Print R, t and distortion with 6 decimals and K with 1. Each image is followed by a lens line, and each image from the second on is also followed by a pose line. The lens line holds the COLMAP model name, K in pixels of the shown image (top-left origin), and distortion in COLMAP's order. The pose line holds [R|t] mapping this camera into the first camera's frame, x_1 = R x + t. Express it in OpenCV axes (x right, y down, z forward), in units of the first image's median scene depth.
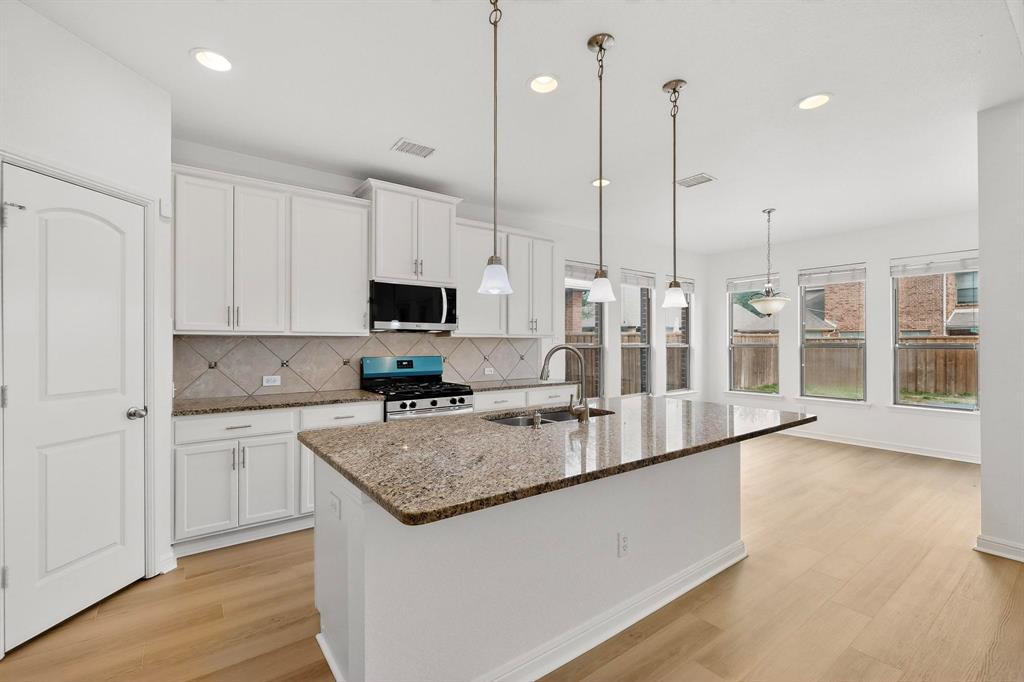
lens RADIAL K [[444.3, 0, 506.3], [0, 444.3, 341.9], [0, 0, 1]] dist [0.001540, 0.000075]
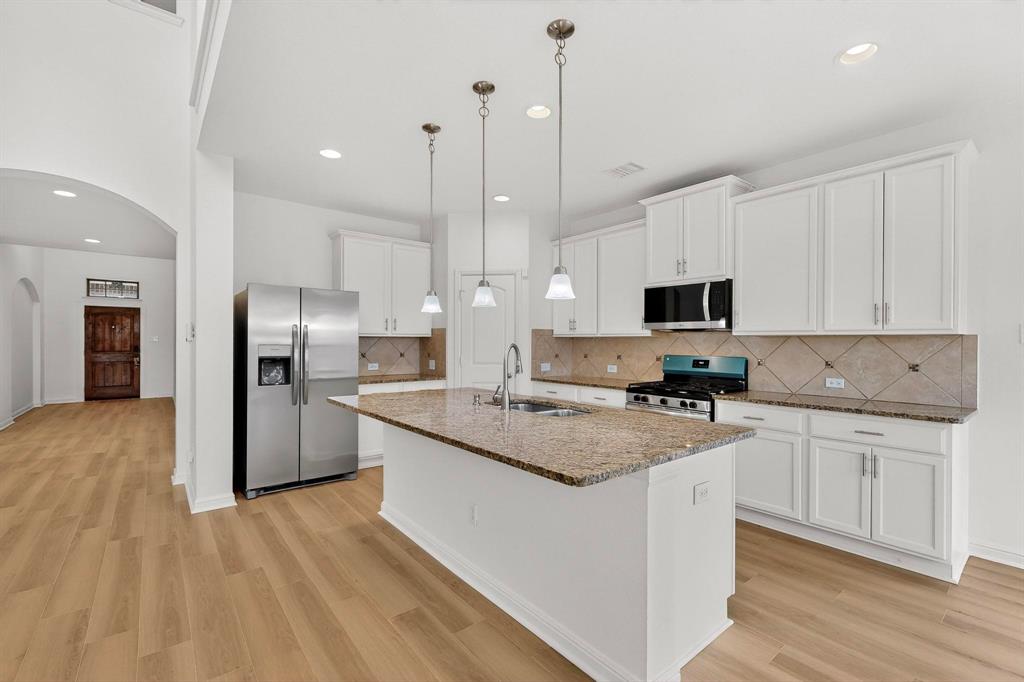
lens RADIAL K [[443.5, 0, 517.9], [0, 443.5, 342.9], [0, 0, 1]] dist [-0.000085, -0.000778]
pose [[0.059369, 0.003497, -0.998230, 0.775720], [-0.000776, 0.999994, 0.003457, 0.000861], [0.998236, 0.000569, 0.059371, 0.568456]]
